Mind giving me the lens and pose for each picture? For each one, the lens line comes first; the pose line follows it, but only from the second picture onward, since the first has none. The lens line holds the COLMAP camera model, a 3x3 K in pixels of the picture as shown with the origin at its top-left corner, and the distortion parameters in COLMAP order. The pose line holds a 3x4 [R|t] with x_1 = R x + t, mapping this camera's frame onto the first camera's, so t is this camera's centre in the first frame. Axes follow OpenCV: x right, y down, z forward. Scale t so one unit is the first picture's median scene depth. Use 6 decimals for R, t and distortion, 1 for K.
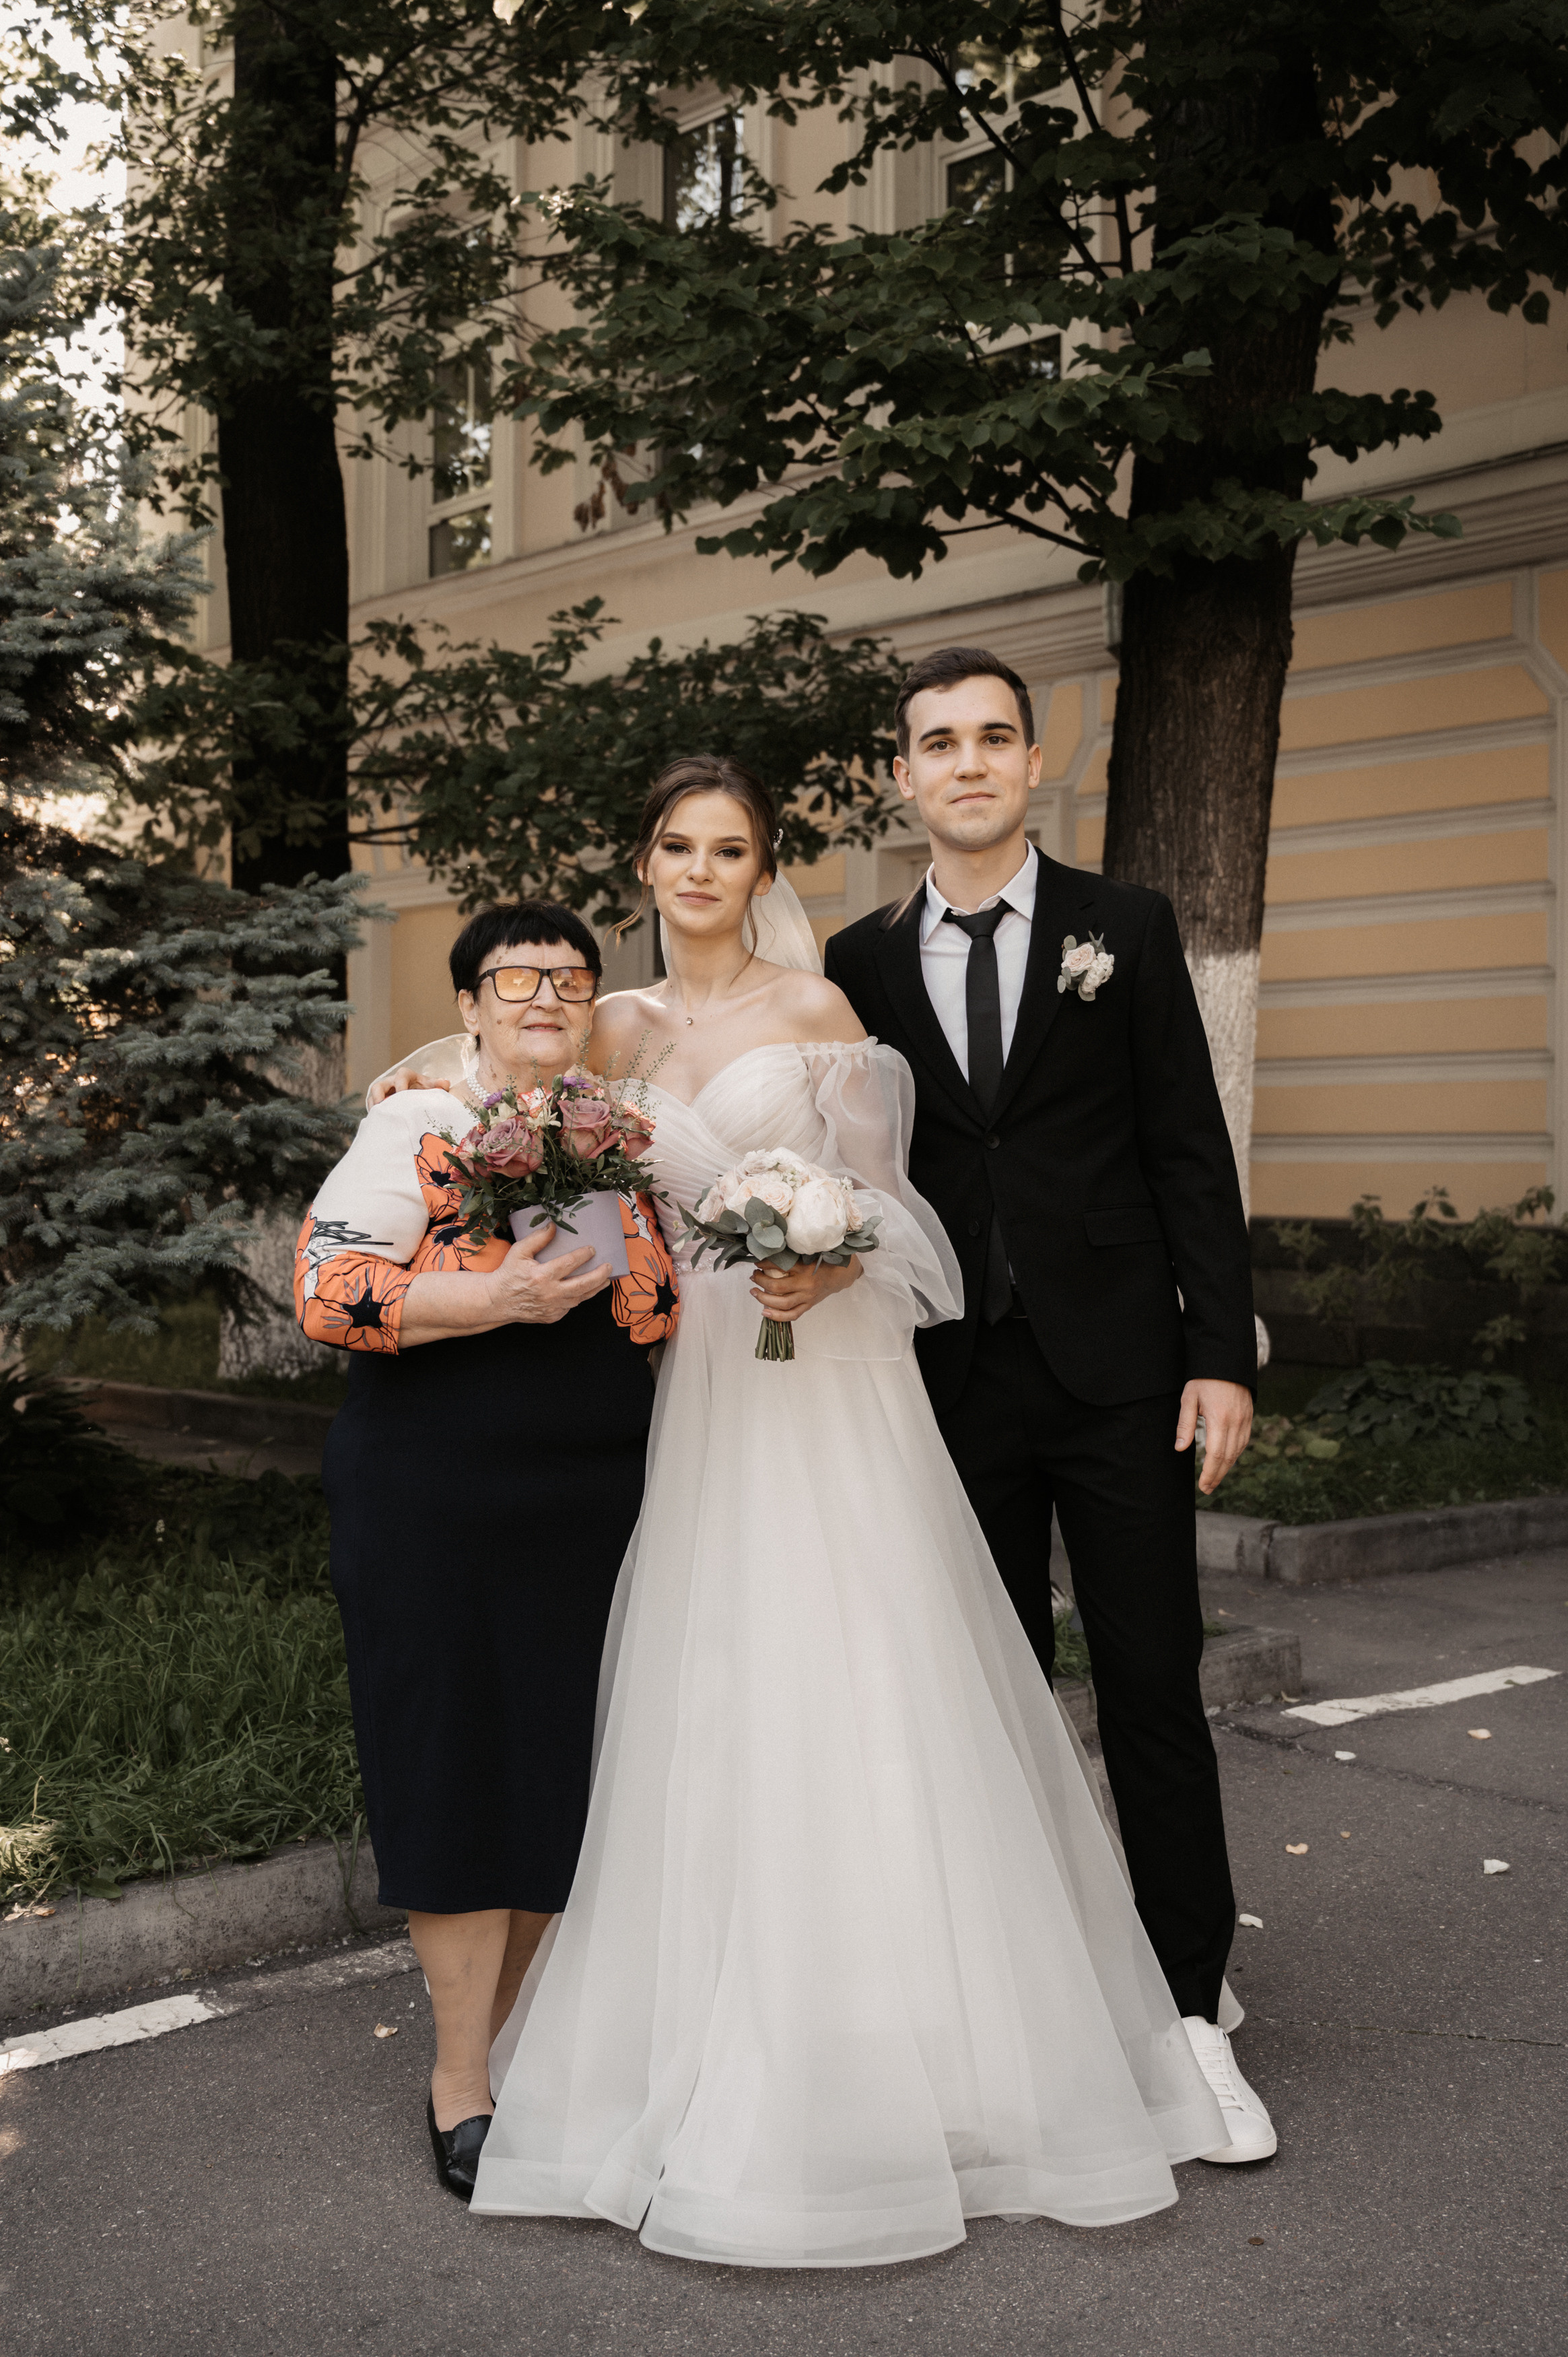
lens RADIAL K [[2789.9, 0, 774.4], [0, 2789.9, 1184.0], [0, 0, 1]] dist [0.009319, -0.004716]
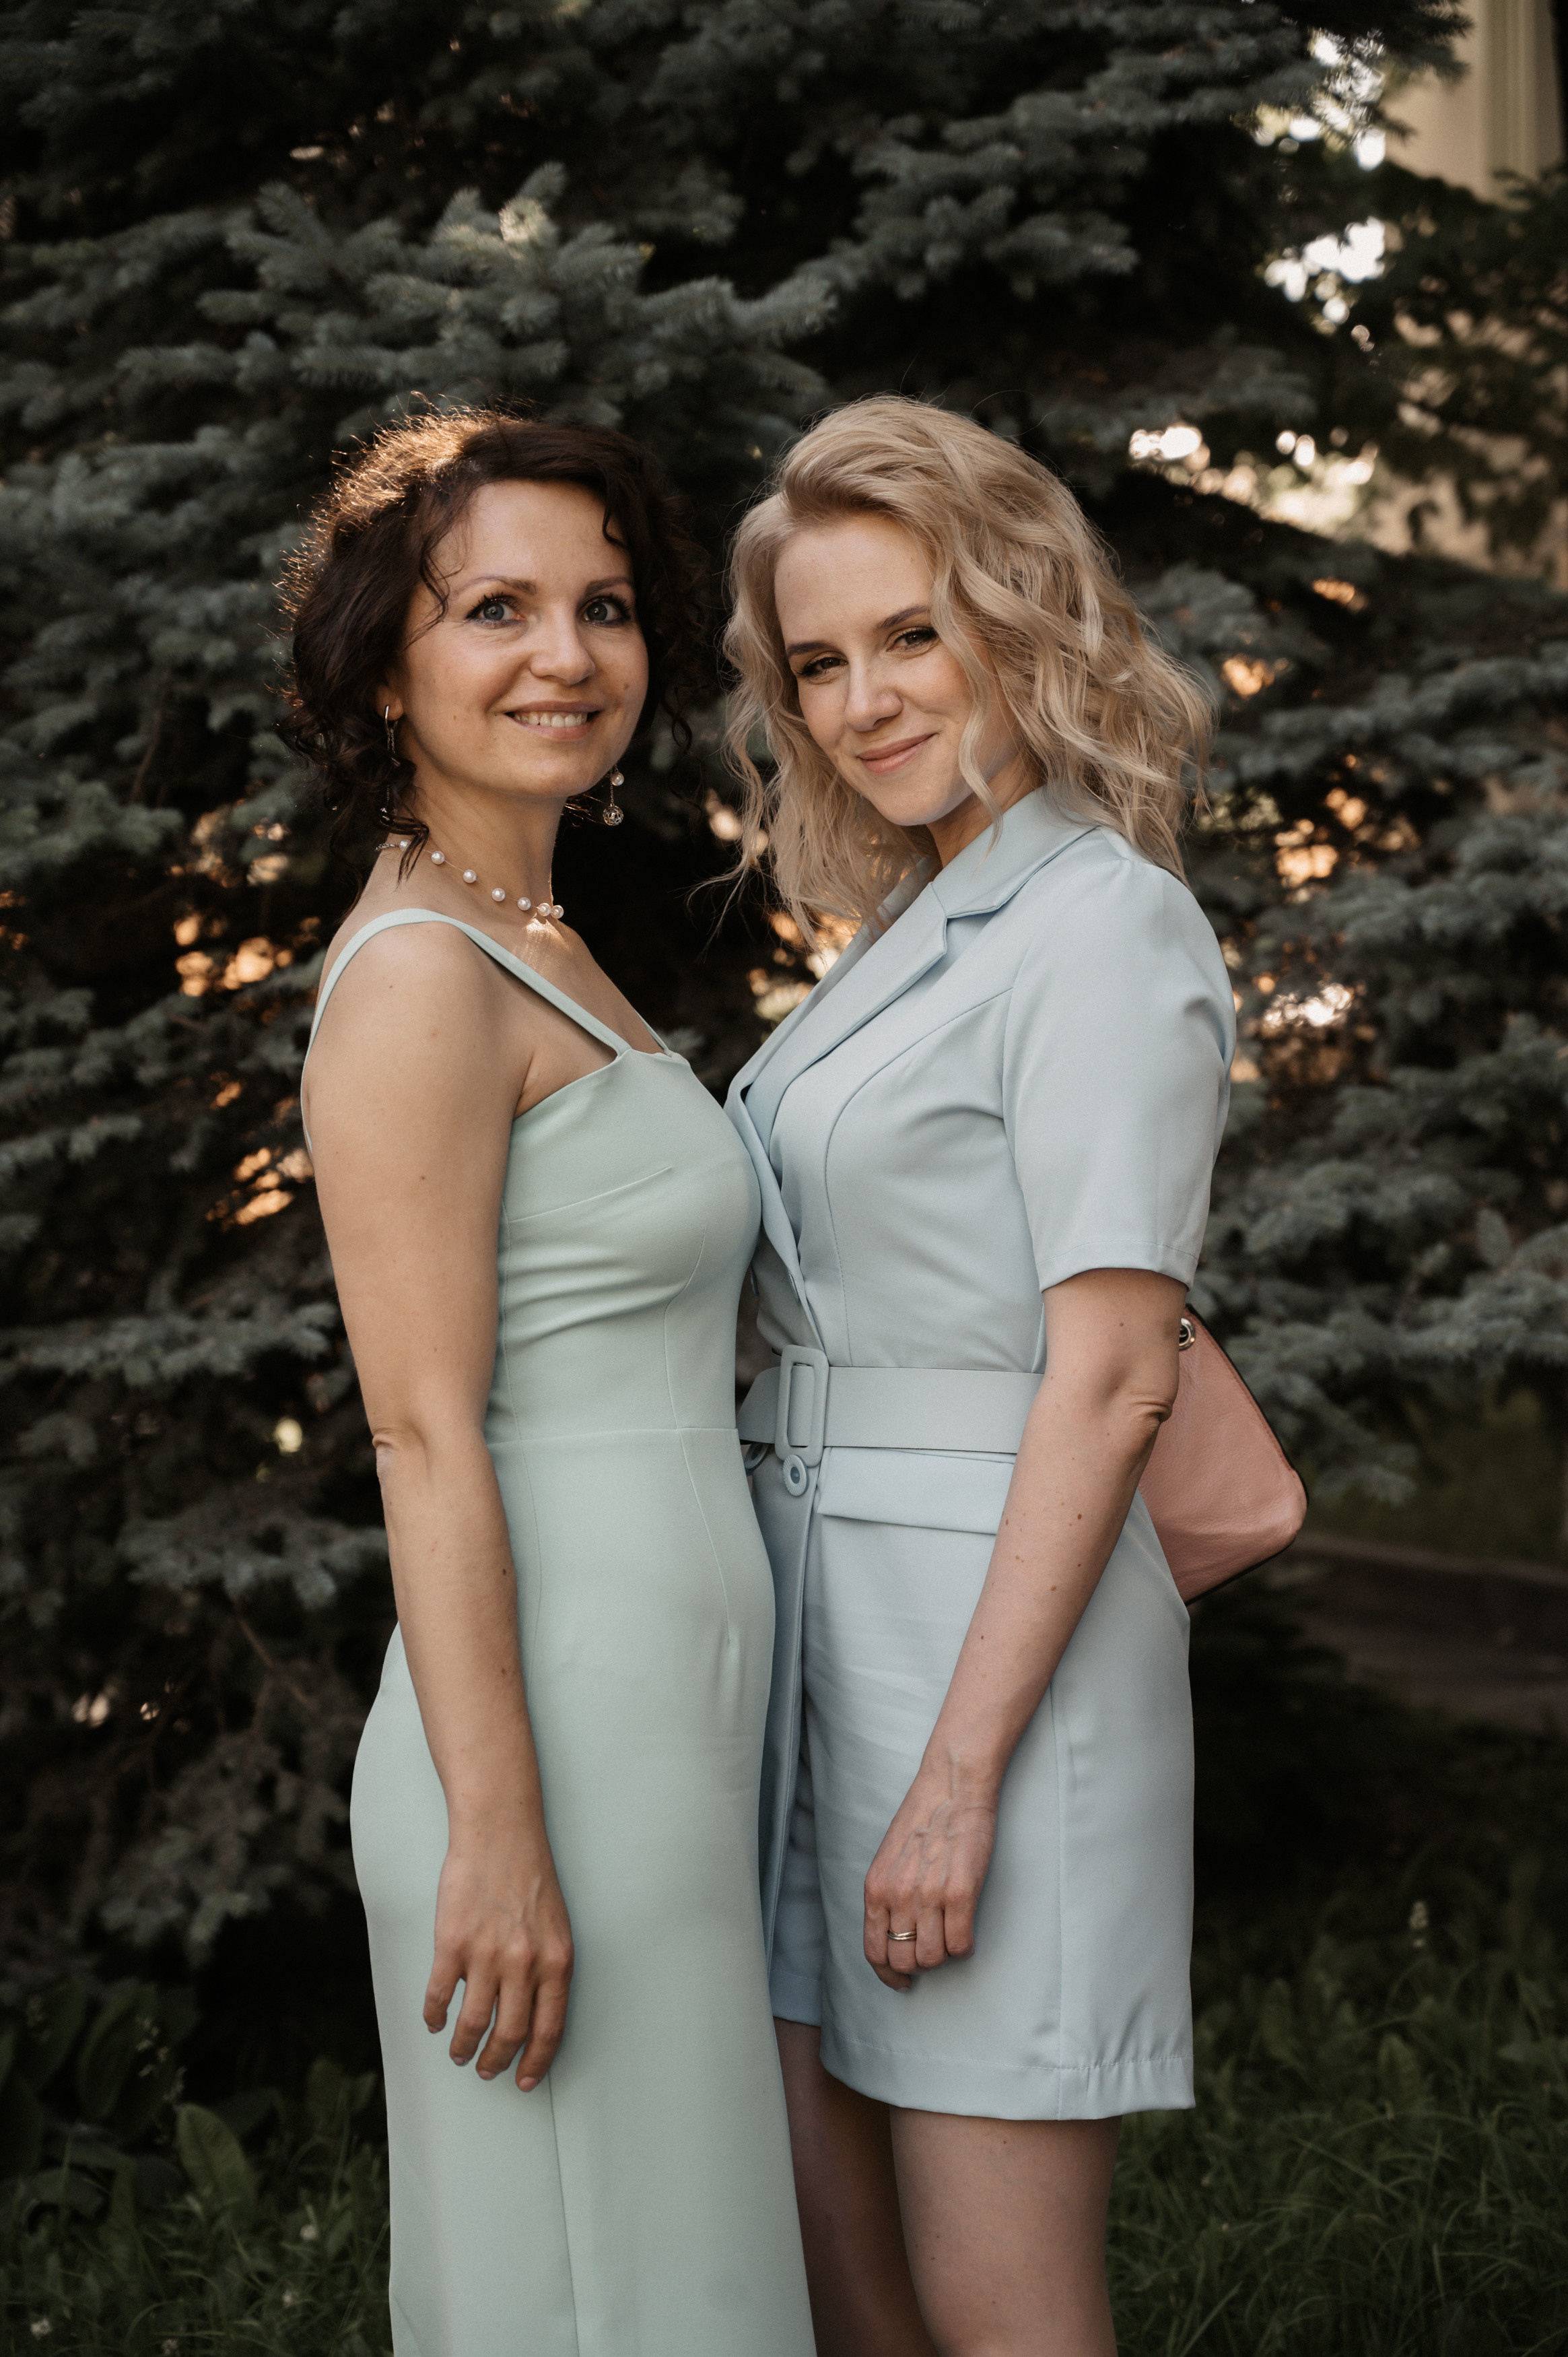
lens RADIAL K [[4780.2, 0, 778.1], [0, 4780.2, 1244.5], [0, 0, 1]] dist [0.003200, -0.223033]
pose [[0.934983, -0.014534, -0.354395, -0.021904], [0.020061, 0.999728, 0.011925, -0.002283], [0.354125, -0.018259, 0.935020, 0.137842]]
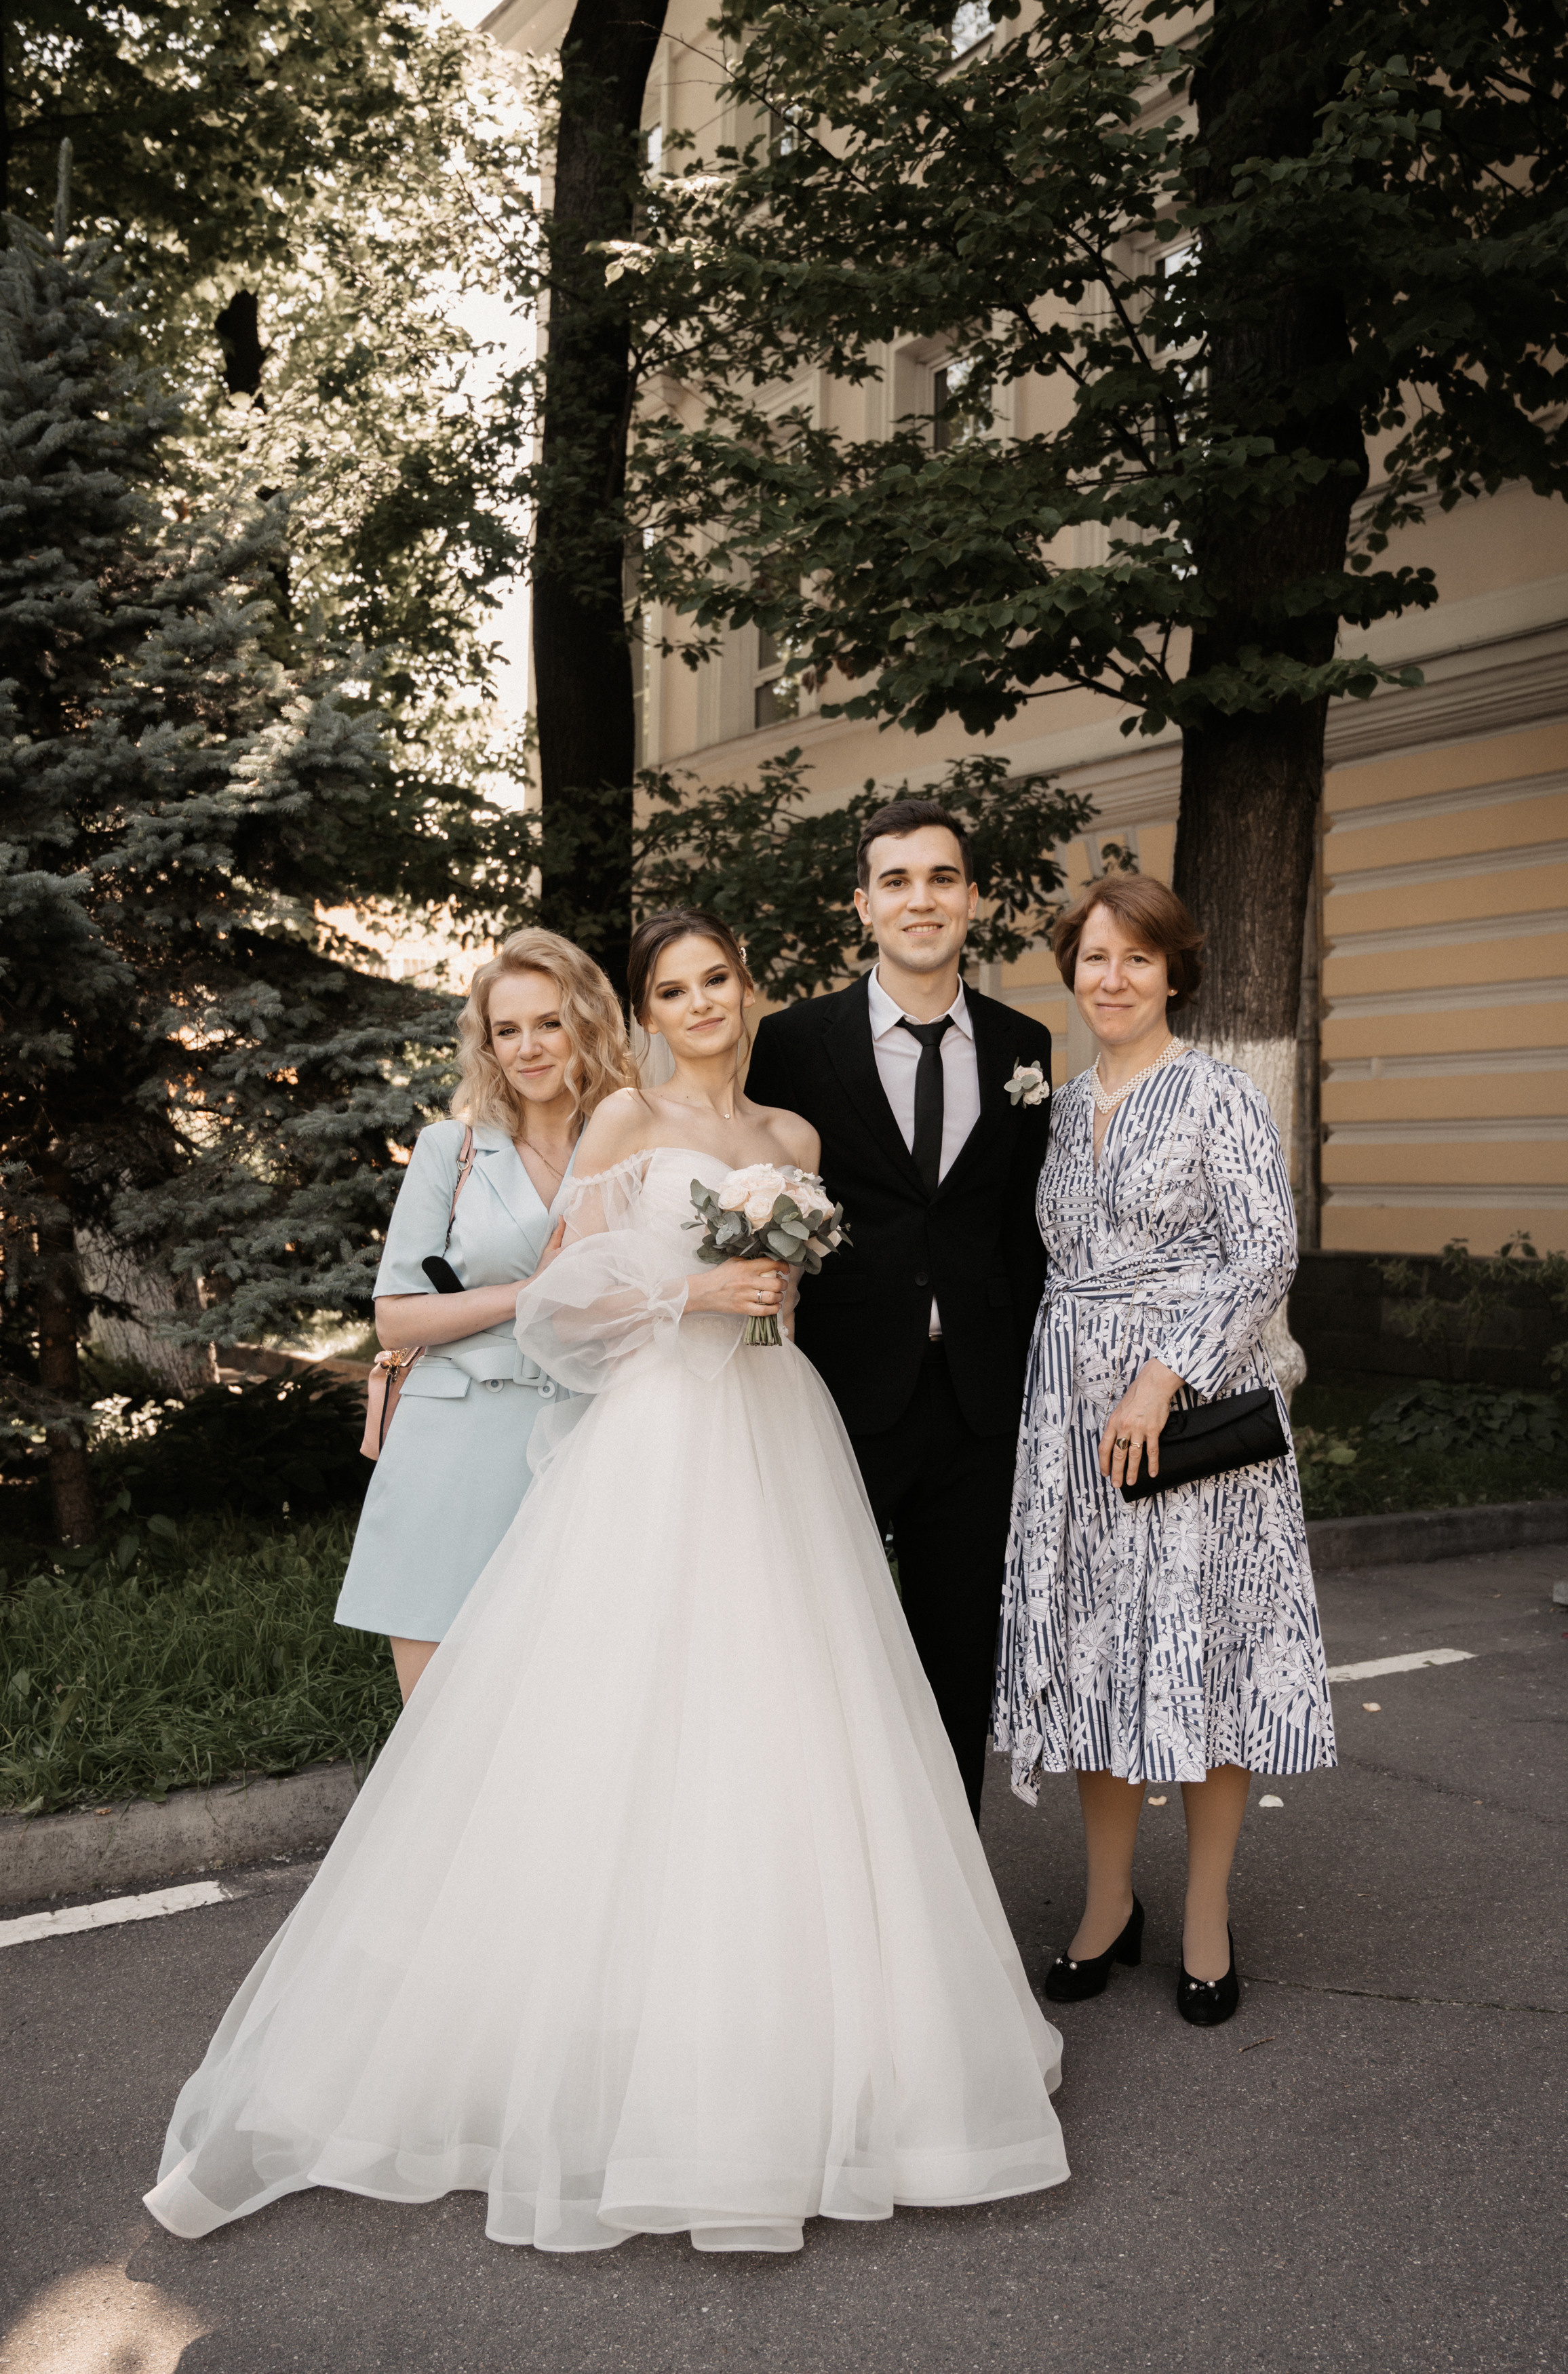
lens RADIAL K [[2278.4, 0, 803.8], [0, 2278.4, 1176.5], [0, 0, 1]] dist [-0.000493, -0.000088]
pose [[0.990063, 0.004777, -0.140544, 0.106948], [-0.006890, 0.999870, -0.014550, -0.008604], [0.140456, 0.015374, 0.989968, 0.005658]]
